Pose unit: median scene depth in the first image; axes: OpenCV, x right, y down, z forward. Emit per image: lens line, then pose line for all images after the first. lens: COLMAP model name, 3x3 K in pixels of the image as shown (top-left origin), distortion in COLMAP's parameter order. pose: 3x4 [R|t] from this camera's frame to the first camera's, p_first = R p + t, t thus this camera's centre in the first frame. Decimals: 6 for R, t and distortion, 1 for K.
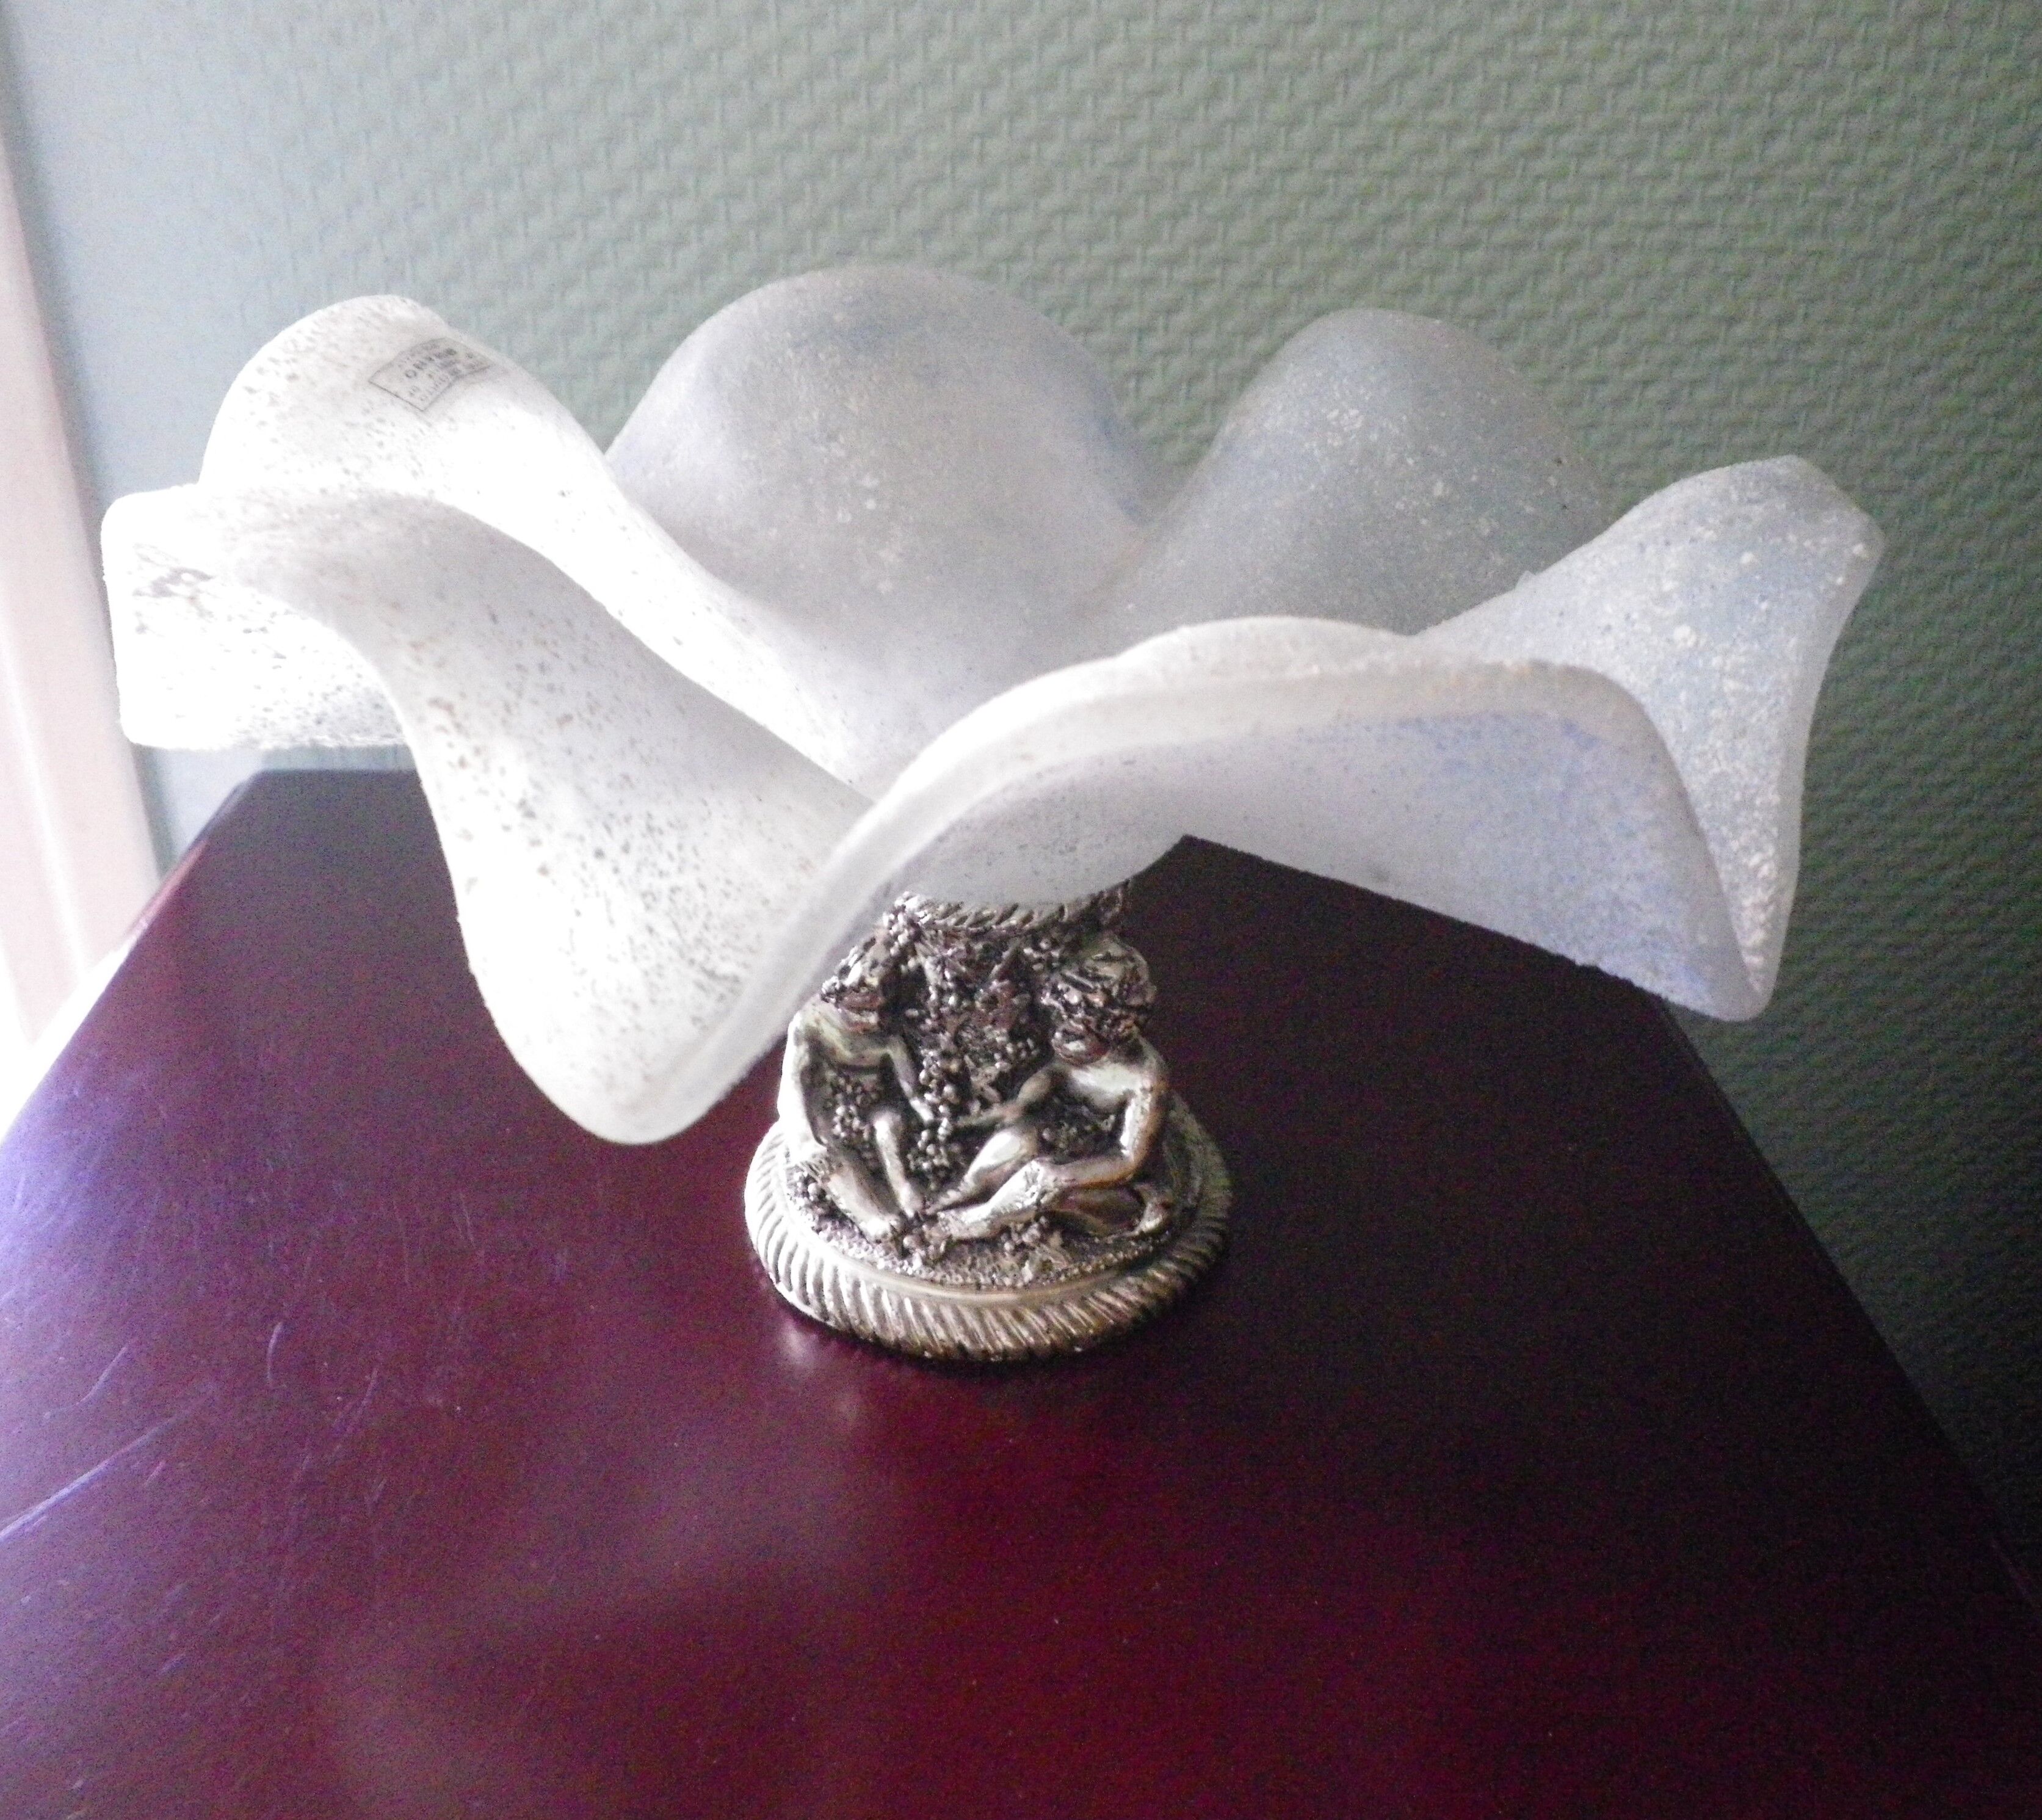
lens RADIAL K [[1893.4, 0, 1122.2], [0, 1893.4, 894.0], [0, 0, 1]] dist [-0.003704, 0.000000]
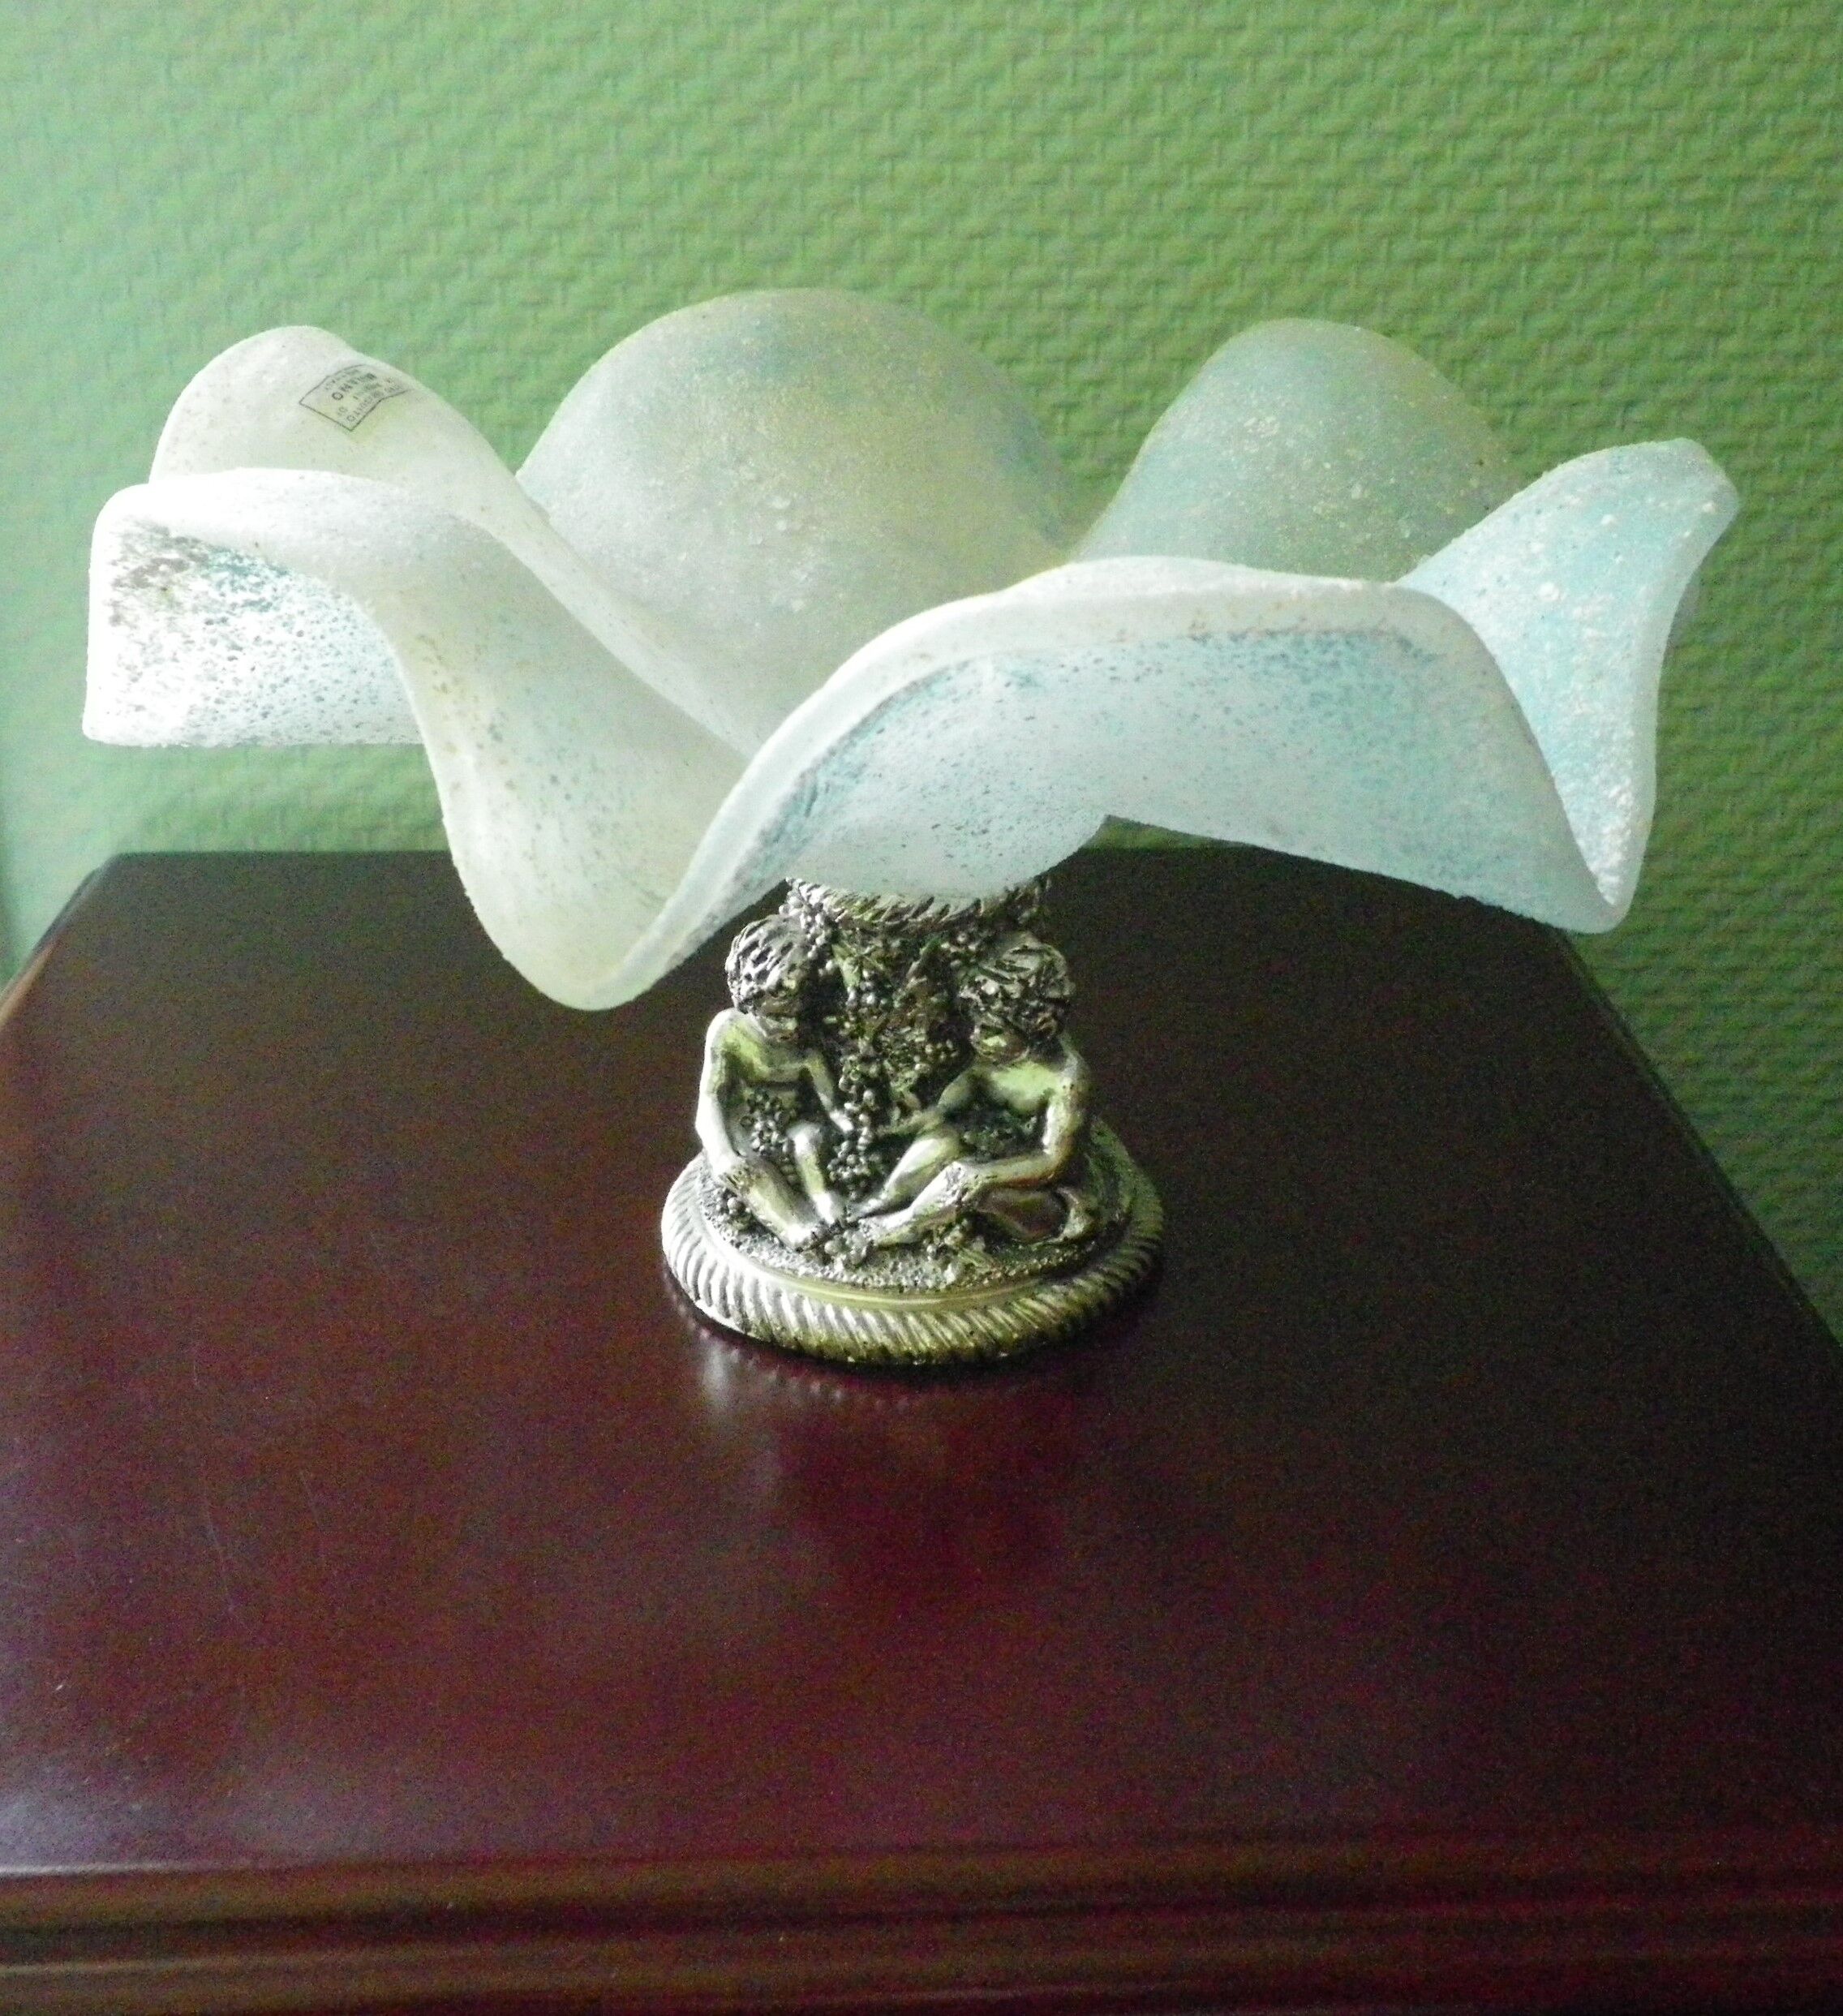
lens RADIAL K [[2533.0, 0, 1037.3], [0, 2533.0, 979.2], [0, 0, 1]] dist [-0.006463, 0.000000]
pose [[0.999486, -0.019461, -0.025476, 0.031727], [0.017684, 0.997514, -0.068216, 0.134809], [0.026740, 0.067731, 0.997345, -0.323157]]
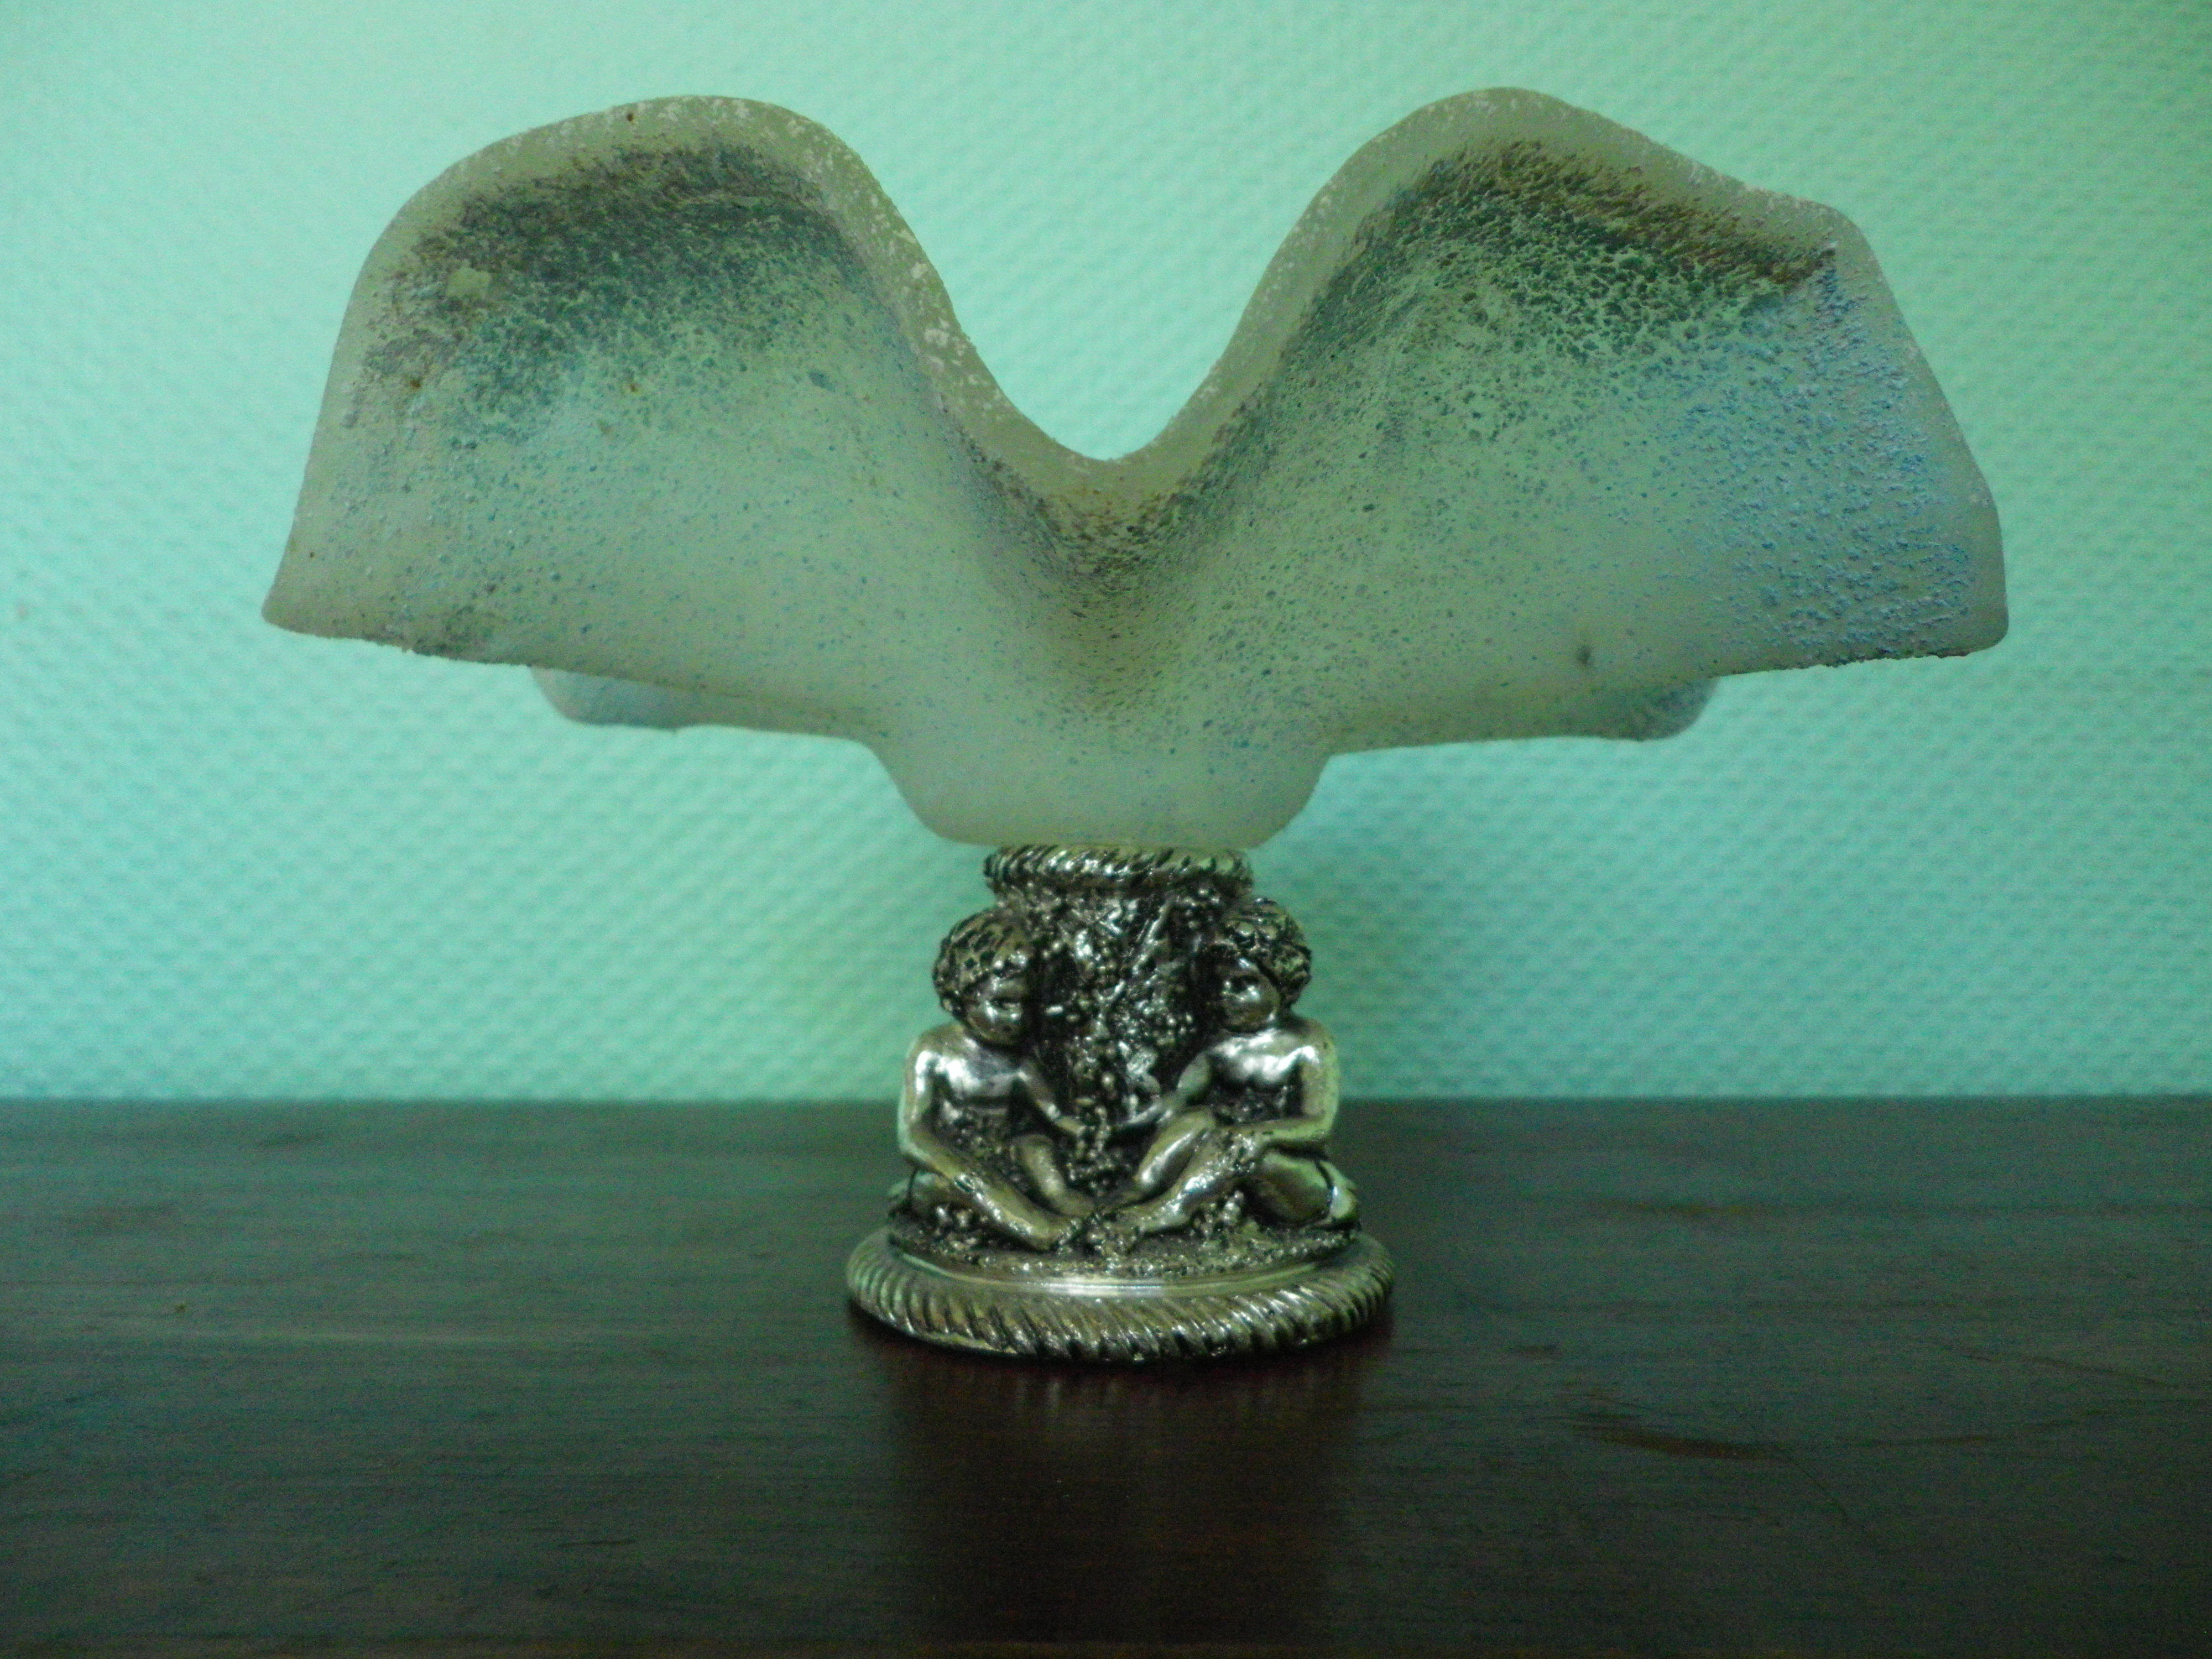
lens RADIAL K [[1705.1, 0, 1115.2], [0, 1705.1, 815.8], [0, 0, 1]] dist [-0.009114, 0.003258]
pose [[0.972684, -0.037155, 0.229139, -0.271783], [0.147021, 0.862493, -0.484243, 0.392818], [-0.179639, 0.504703, 0.844396, 0.240363]]
